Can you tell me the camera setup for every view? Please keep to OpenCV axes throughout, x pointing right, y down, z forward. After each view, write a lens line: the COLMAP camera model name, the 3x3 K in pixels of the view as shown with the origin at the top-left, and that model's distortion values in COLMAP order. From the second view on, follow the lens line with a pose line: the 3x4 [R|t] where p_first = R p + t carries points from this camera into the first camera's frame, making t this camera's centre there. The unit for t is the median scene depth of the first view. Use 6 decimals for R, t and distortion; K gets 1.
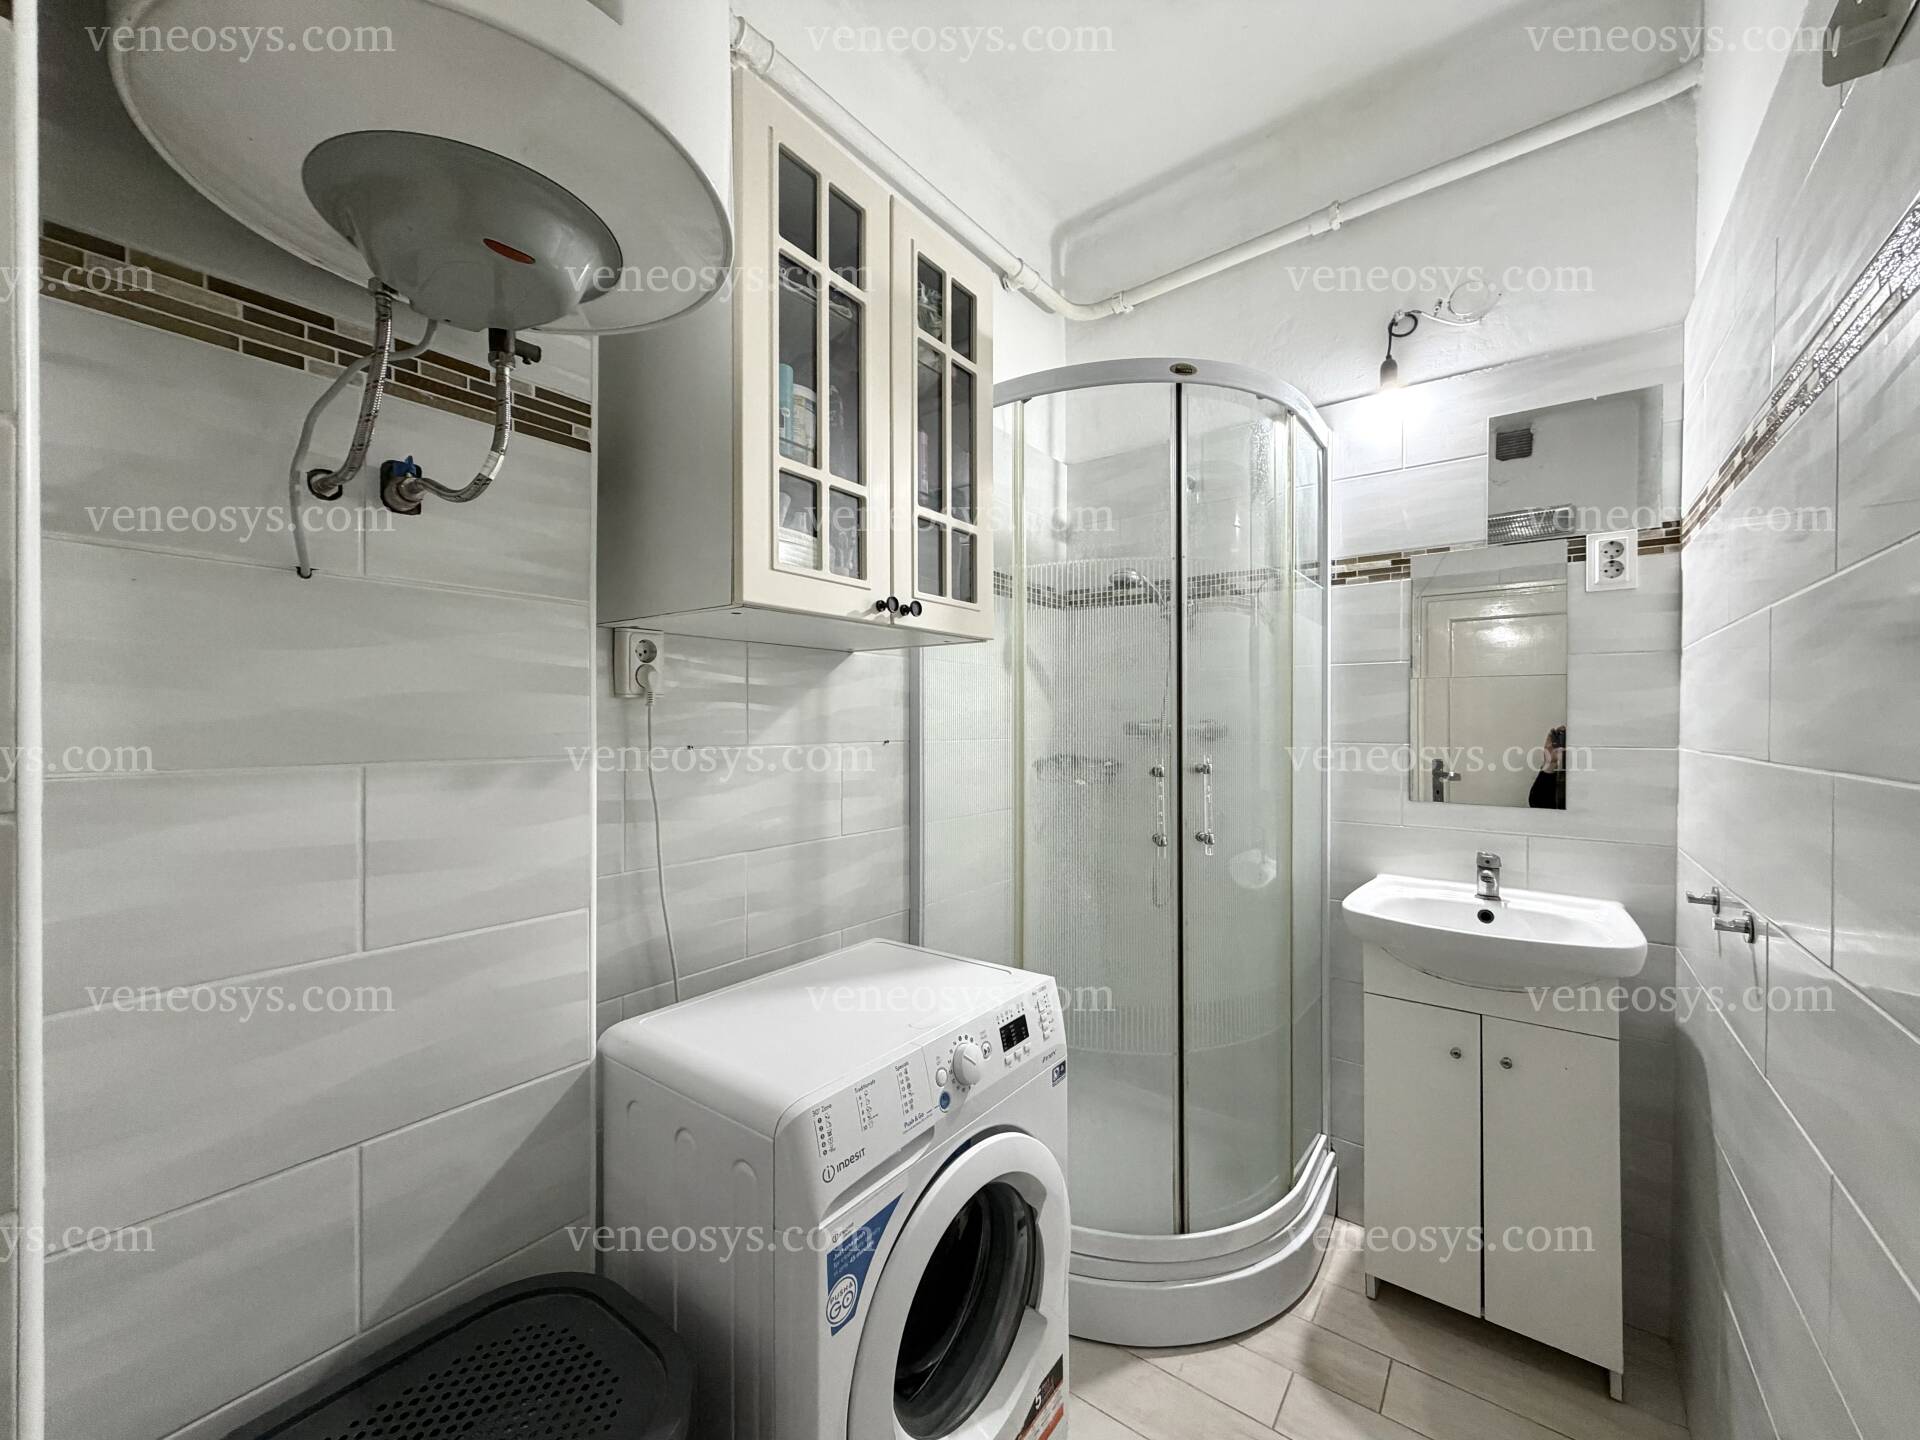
lens RADIAL K [[758.2, 0, 945.6], [0, 758.2, 726.4], [0, 0, 1]] dist [-0.000581, 0.000222]
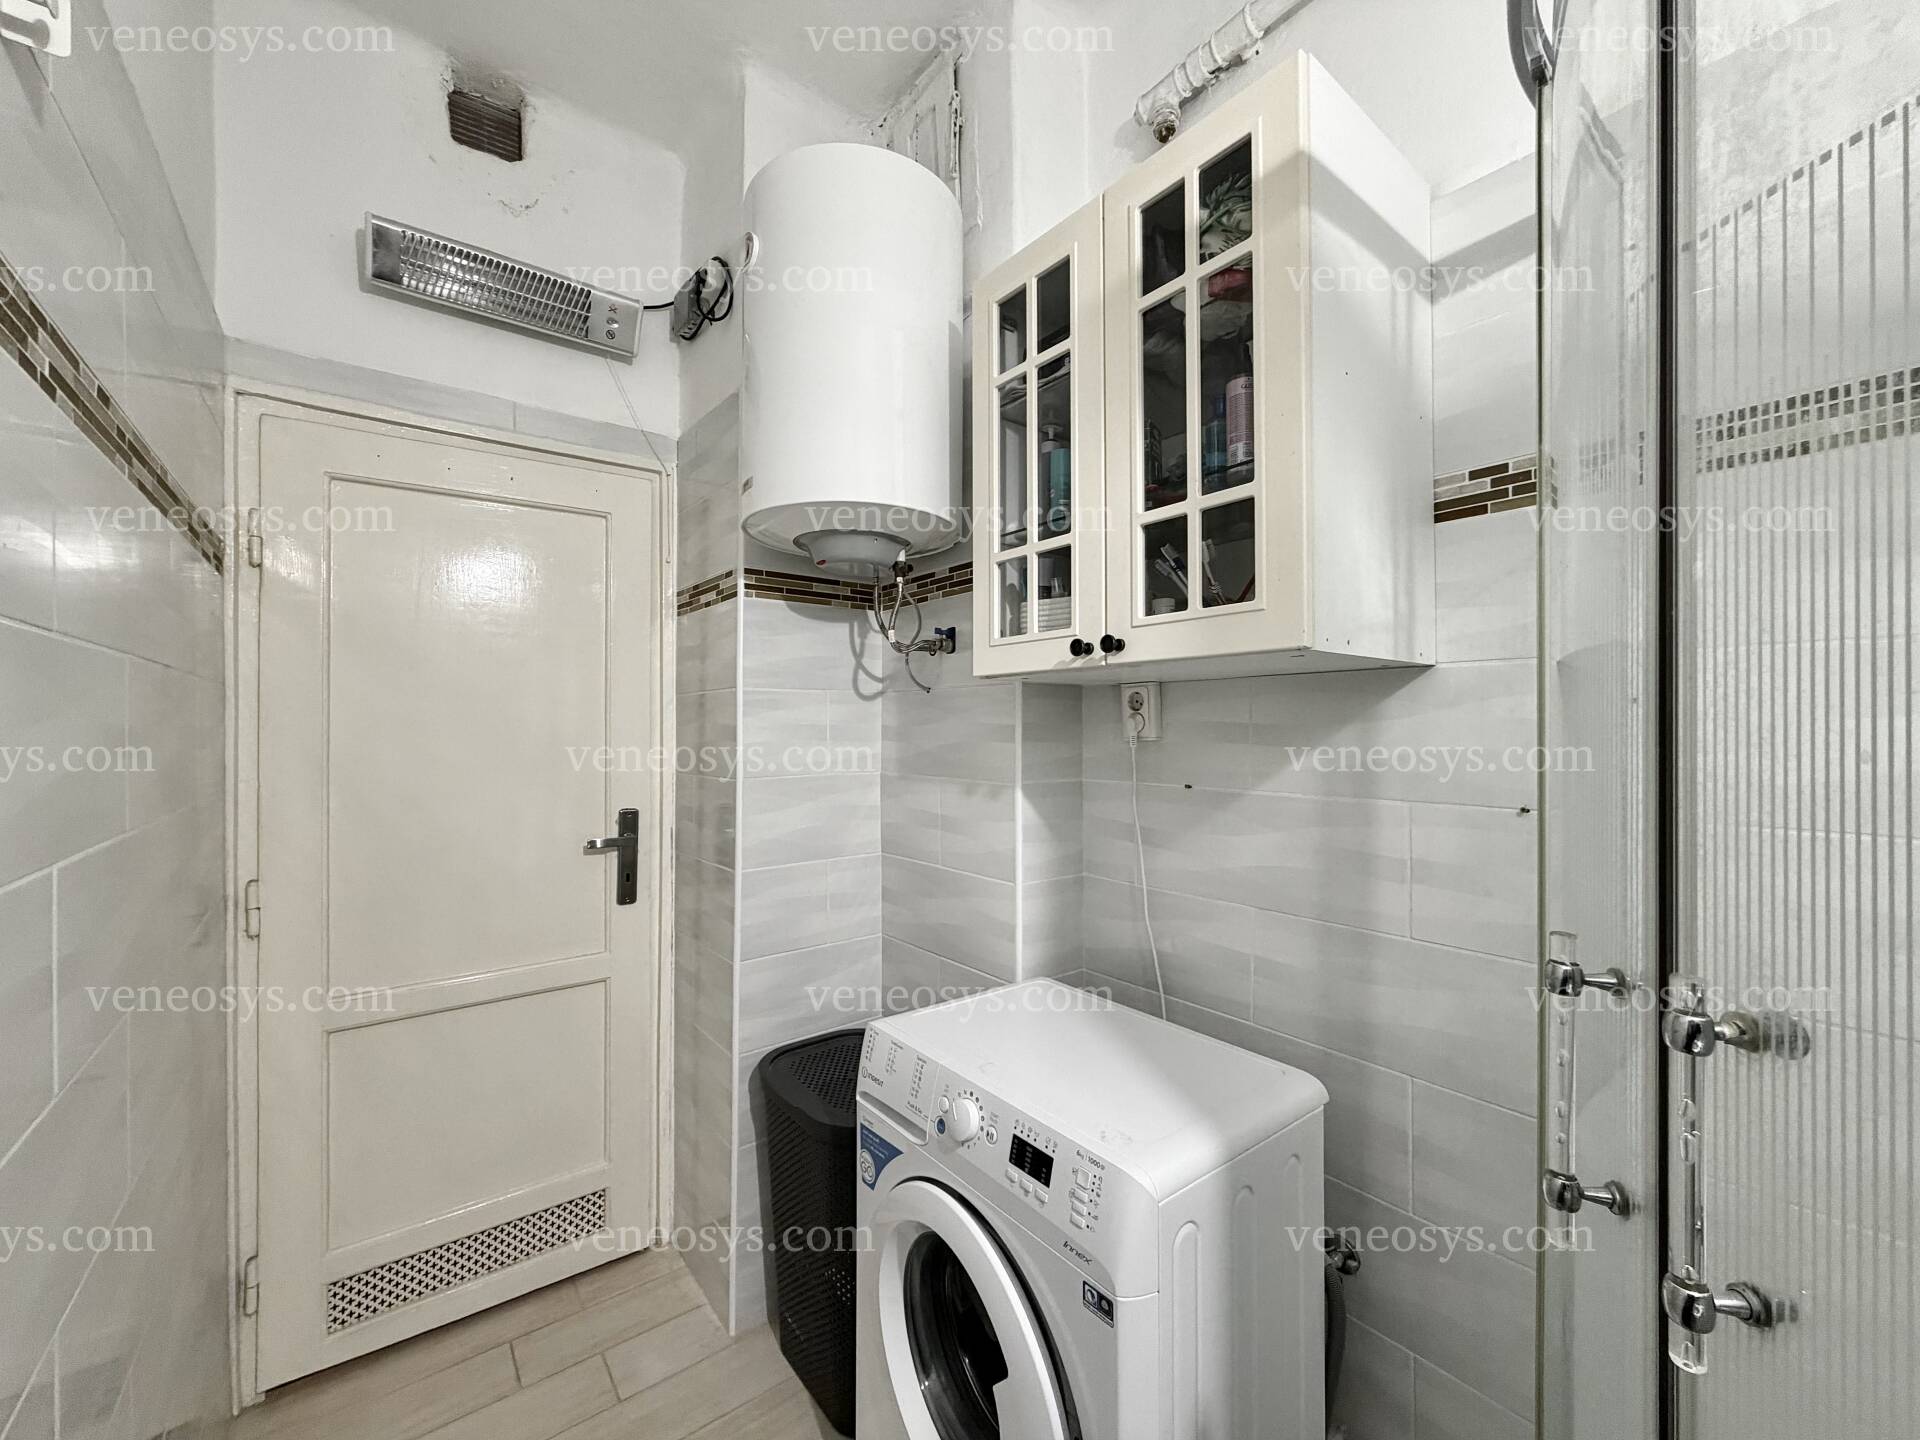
lens RADIAL K [[758.2, 0, 945.8], [0, 758.2, 724.4], [0, 0, 1]] dist [-0.000581, 0.000222]
pose [[-0.261287, -0.002894, -0.965257, 1.006260], [-0.002330, 0.999994, -0.002367, -0.072888], [0.965258, 0.001631, -0.261293, 1.245795]]
